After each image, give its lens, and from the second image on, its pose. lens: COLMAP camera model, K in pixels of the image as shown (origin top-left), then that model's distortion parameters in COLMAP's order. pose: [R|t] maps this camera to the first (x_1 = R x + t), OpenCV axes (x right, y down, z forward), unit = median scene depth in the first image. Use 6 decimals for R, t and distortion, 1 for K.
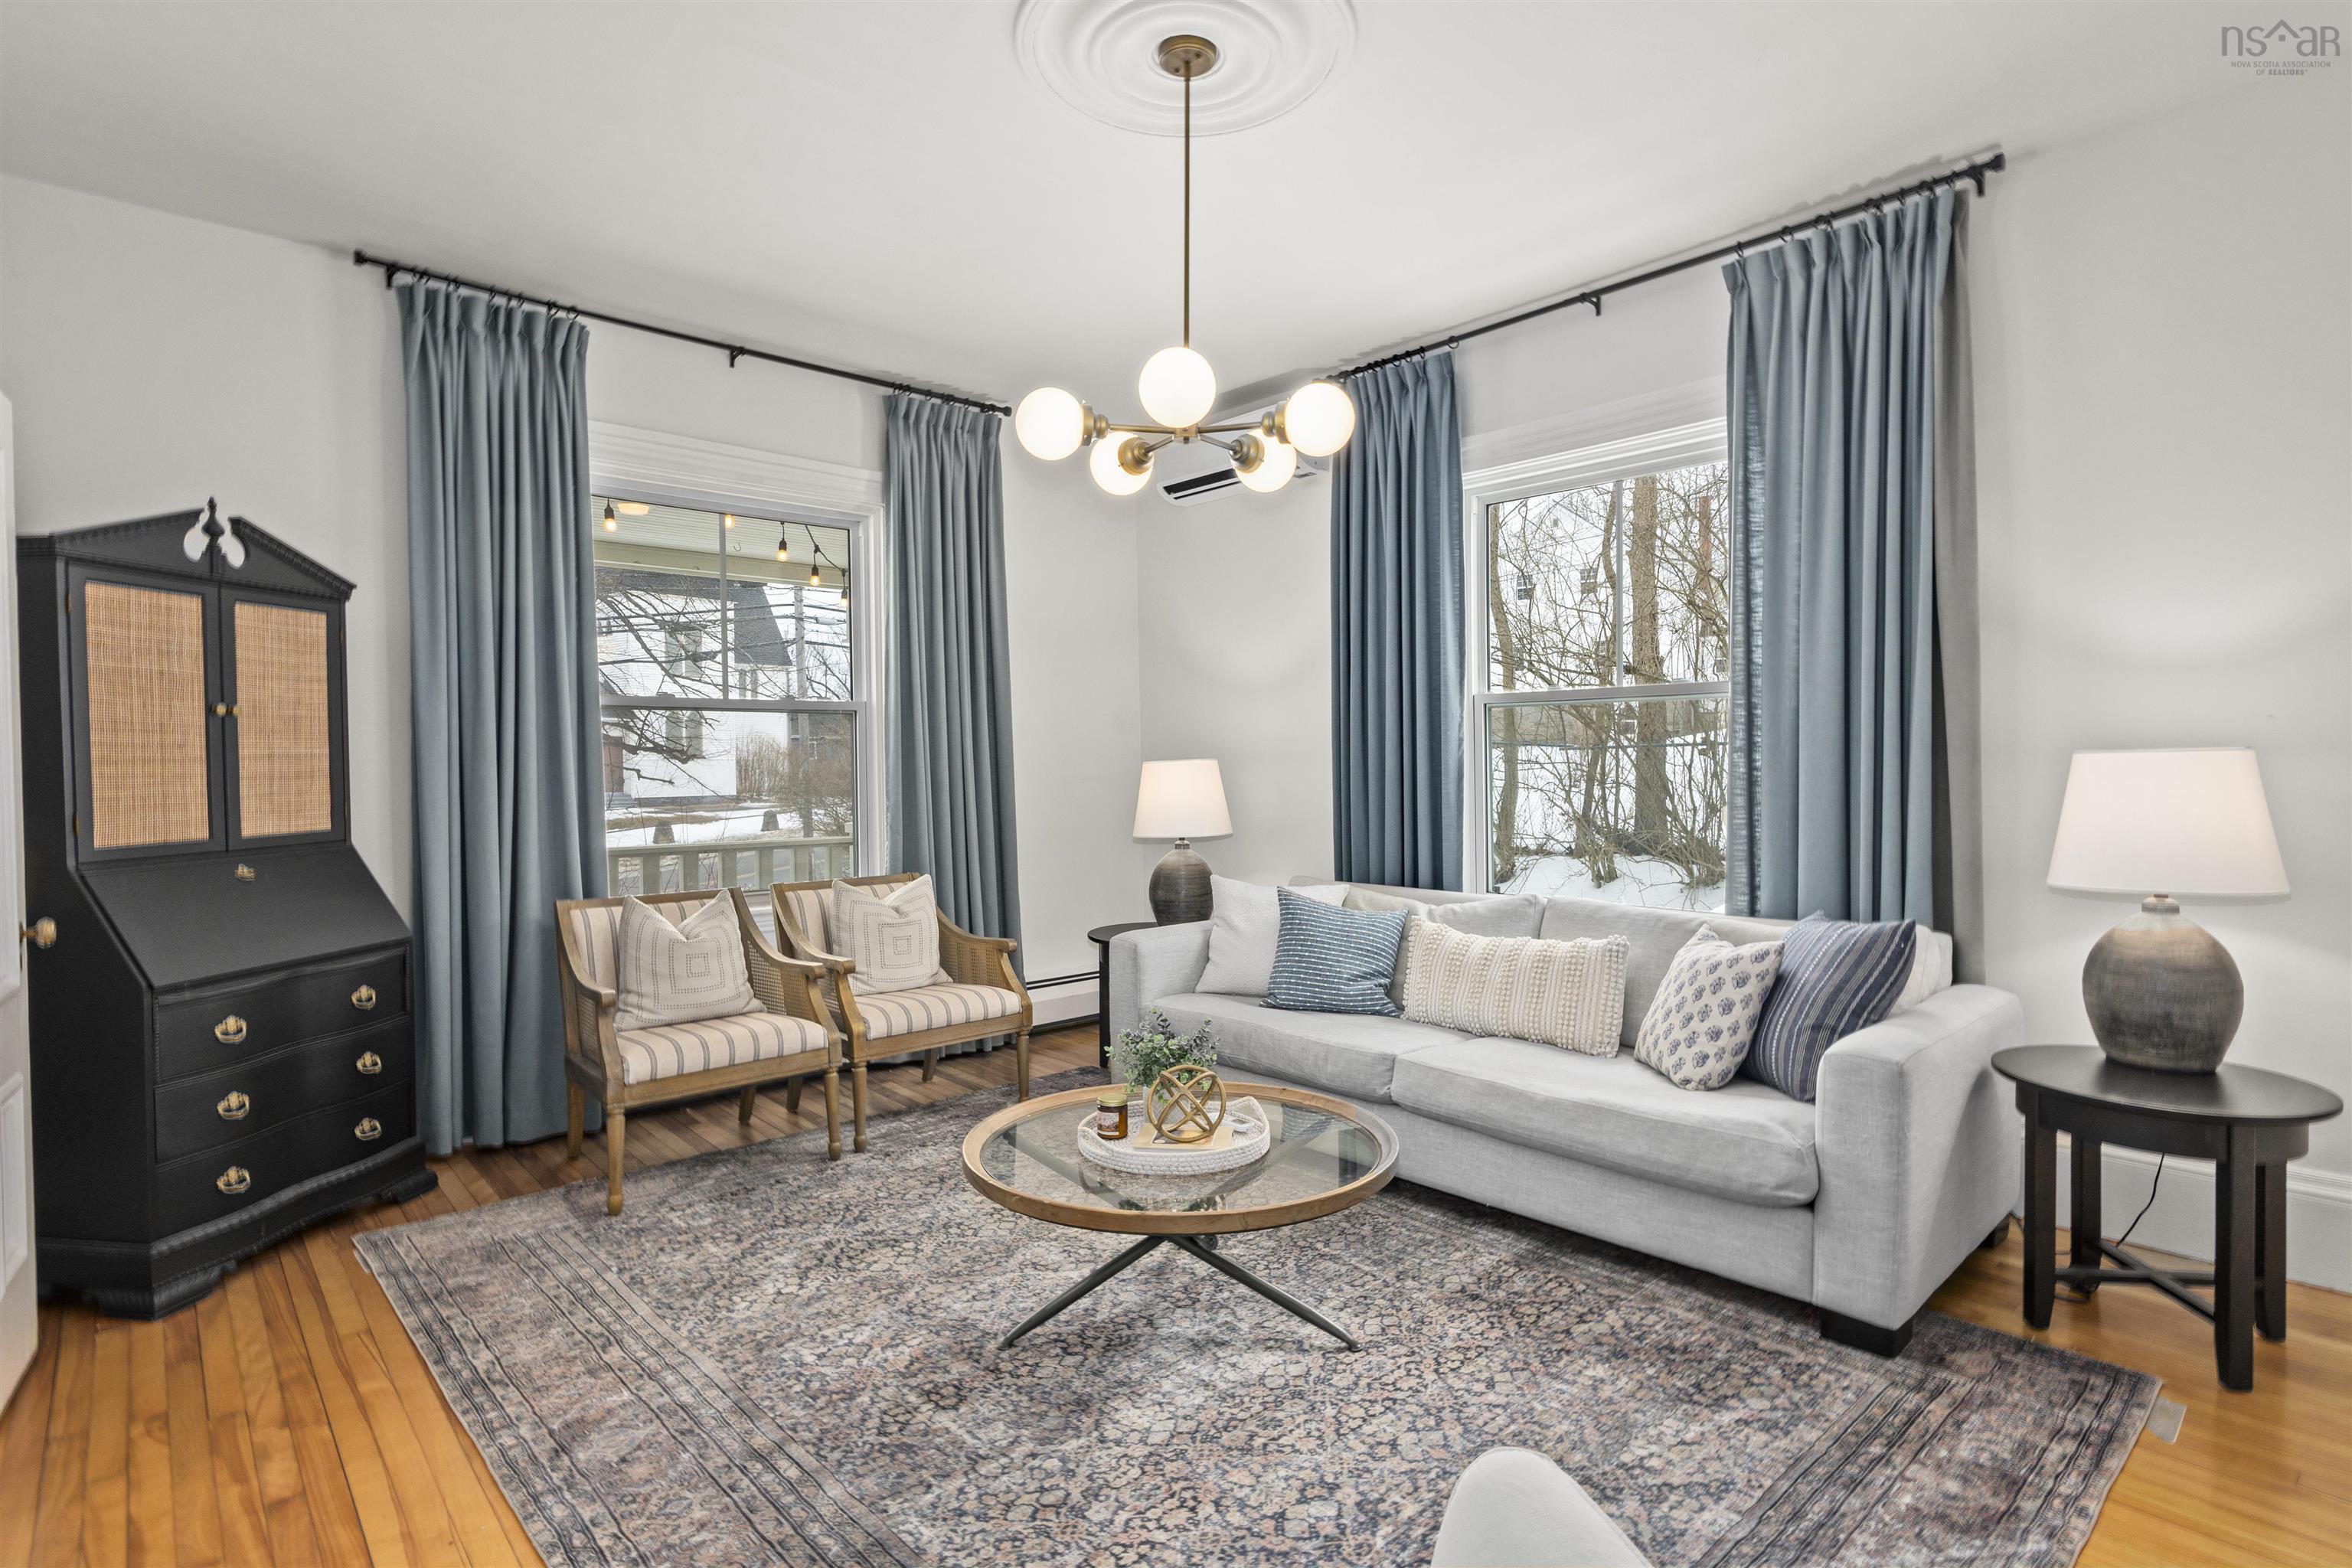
lens RADIAL K [[1165.1, 0, 1184.3], [0, 1165.1, 778.7], [0, 0, 1]] dist [-0.001305, 0.002583]
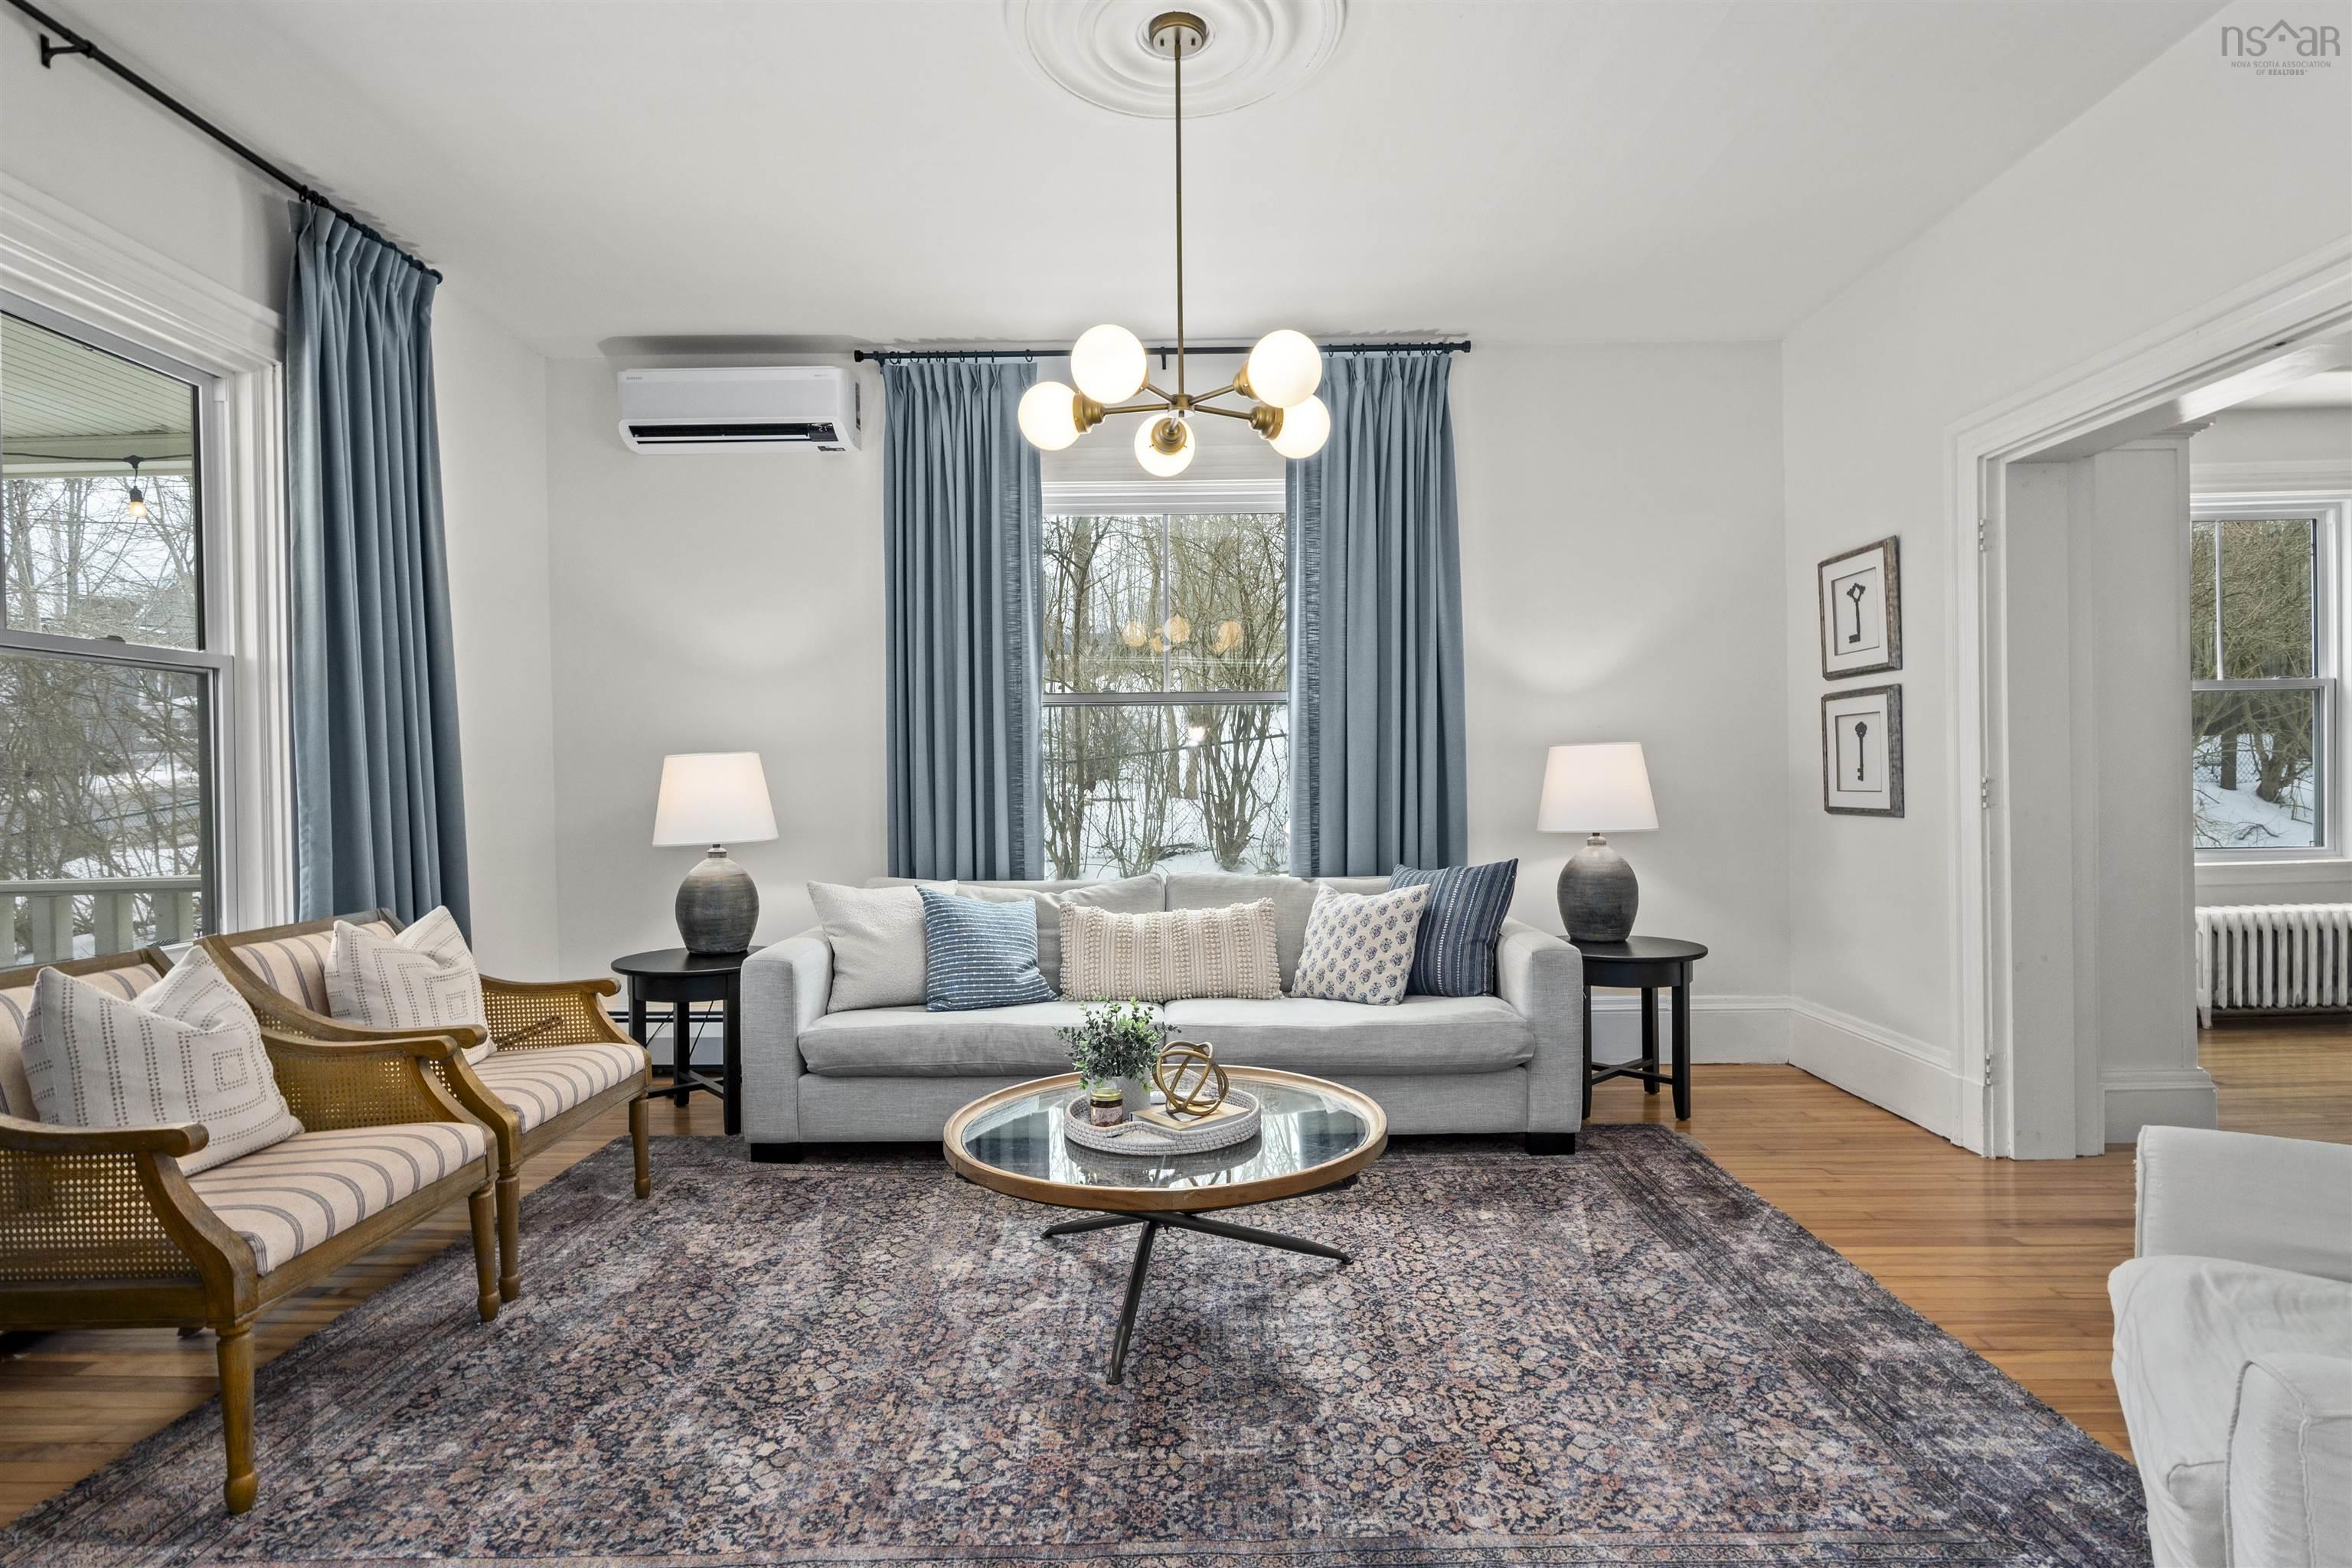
lens RADIAL K [[1165.1, 0, 1184.3], [0, 1165.1, 778.7], [0, 0, 1]] dist [-0.001305, 0.002583]
pose [[0.679787, 0.000977, 0.733409, -0.645971], [0.014574, 0.999784, -0.014840, 0.033567], [-0.733265, 0.020777, 0.679626, 0.286700]]
